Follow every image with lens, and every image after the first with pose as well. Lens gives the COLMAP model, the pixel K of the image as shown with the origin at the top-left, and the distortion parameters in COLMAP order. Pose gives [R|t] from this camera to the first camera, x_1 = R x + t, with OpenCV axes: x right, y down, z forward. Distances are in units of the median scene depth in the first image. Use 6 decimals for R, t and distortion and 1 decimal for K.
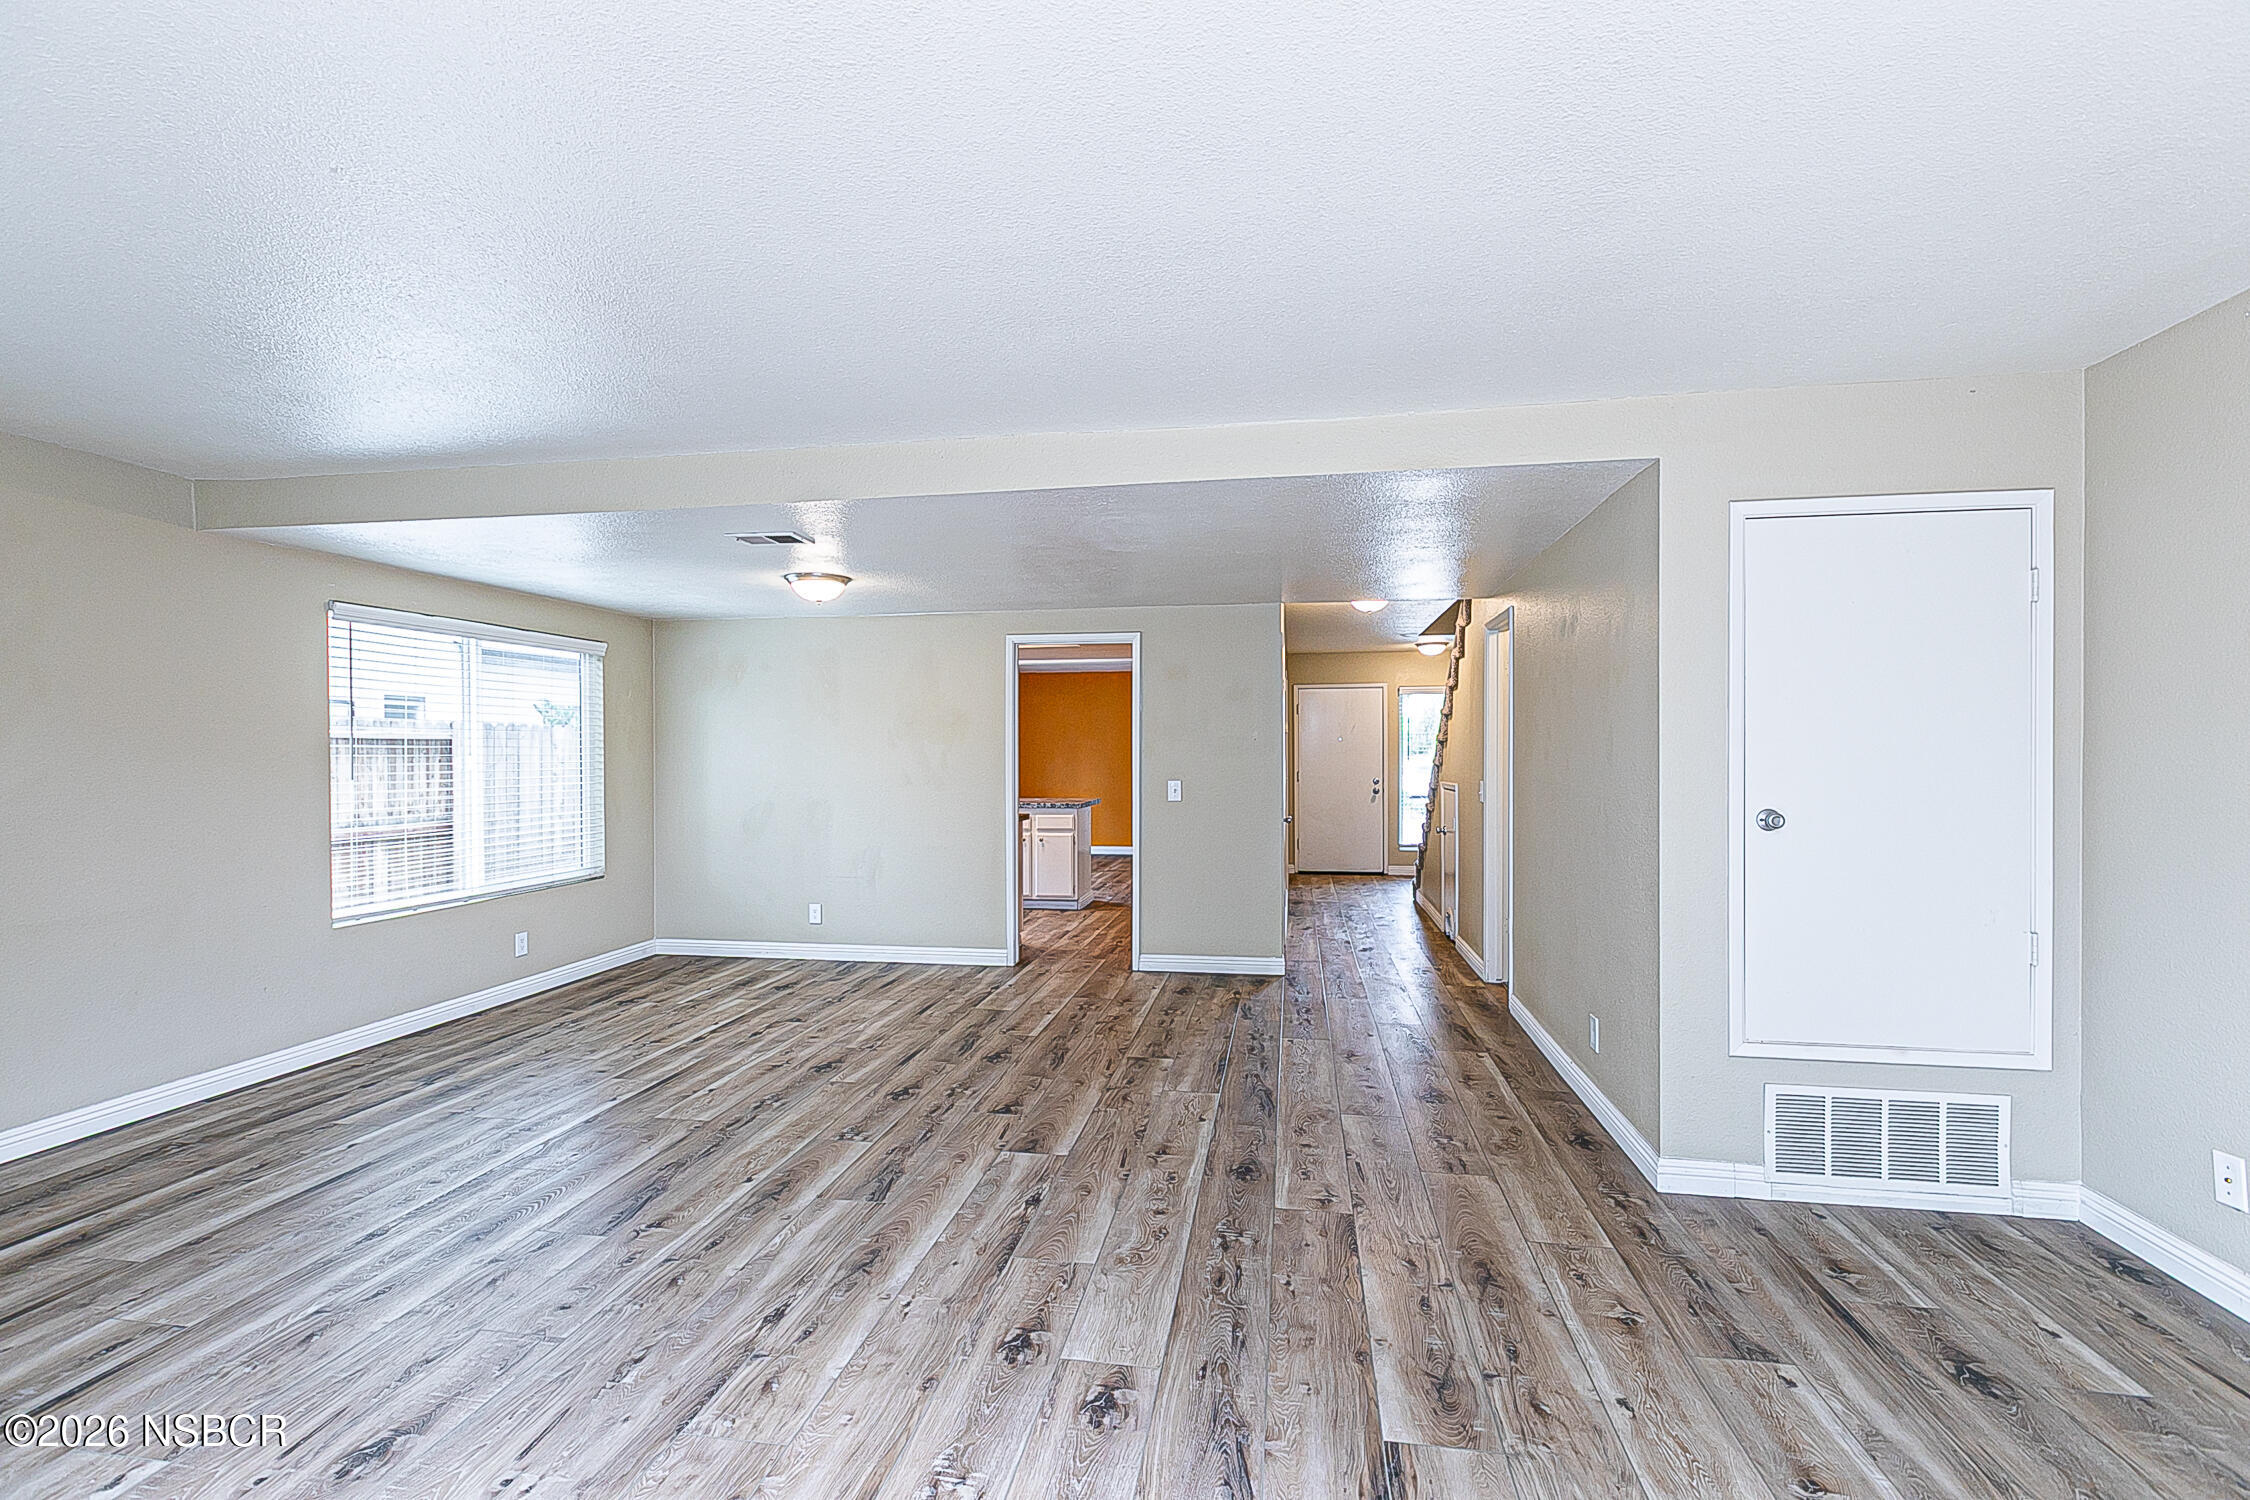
lens RADIAL K [[1015.5, 0, 1122.3], [0, 1015.5, 751.6], [0, 0, 1]] dist [0.002187, -0.000585]
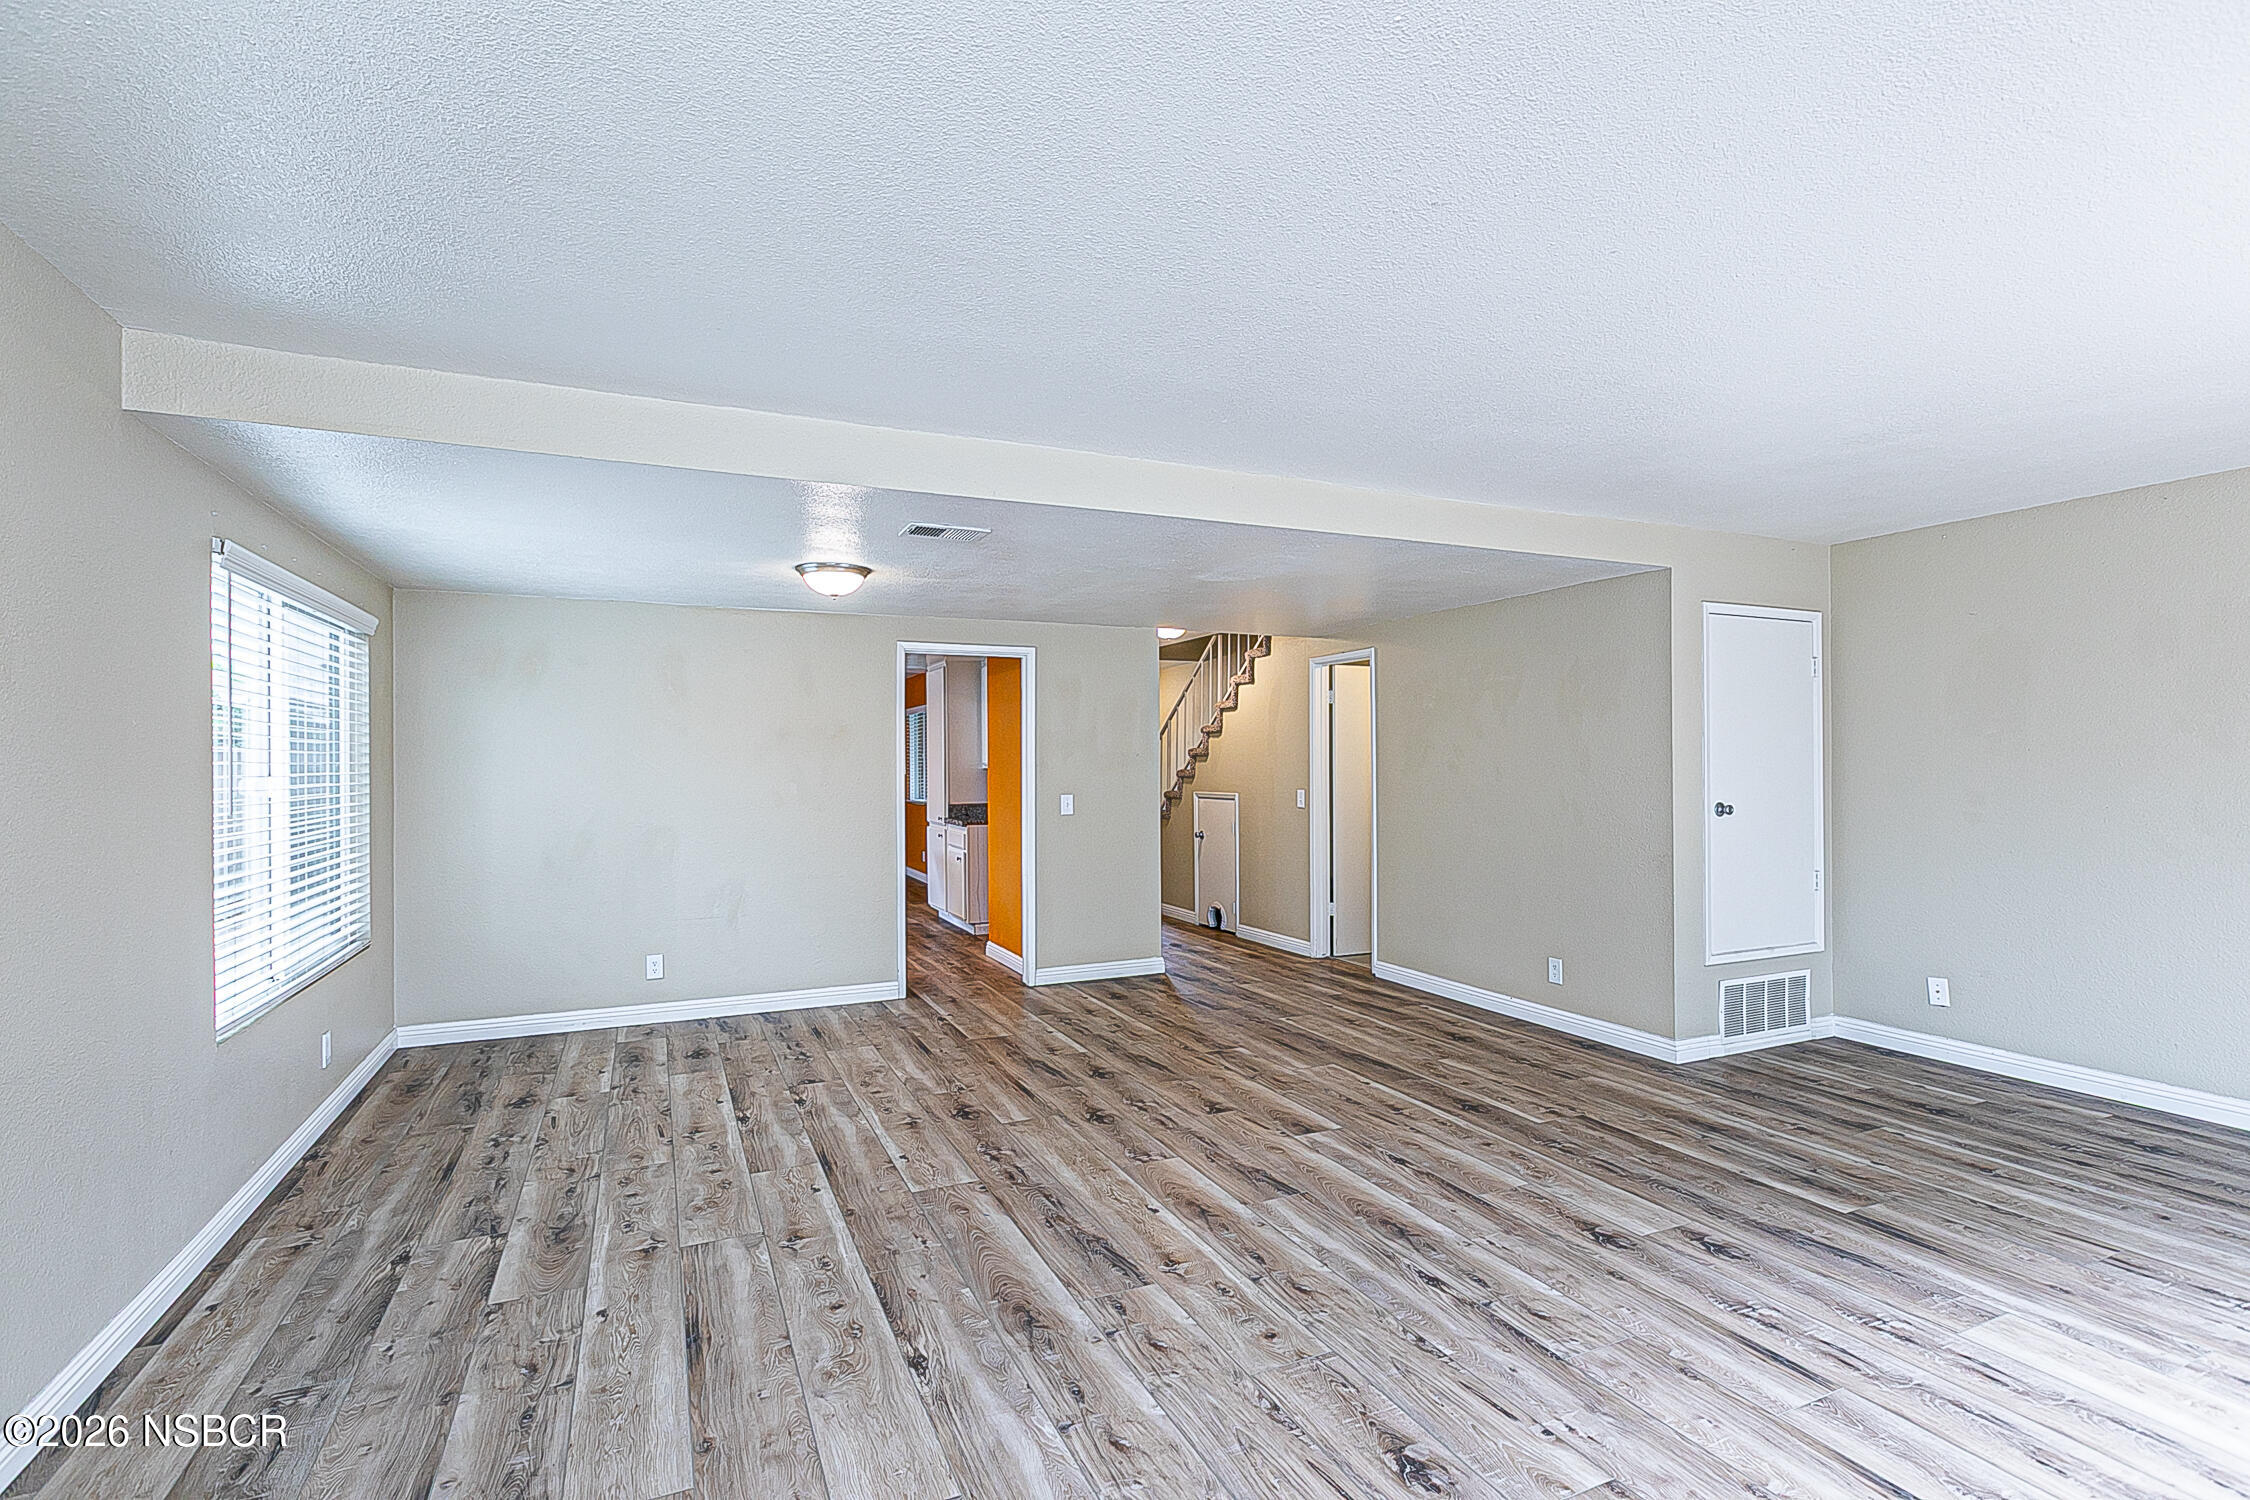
lens RADIAL K [[1049.3, 0, 1128.1], [0, 1049.3, 757.8], [0, 0, 1]] dist [-0.005438, -0.000711]
pose [[0.826353, 0.000409, 0.563152, -0.792755], [0.002860, 0.999984, -0.004923, -0.005187], [-0.563145, 0.005679, 0.826338, 0.152852]]
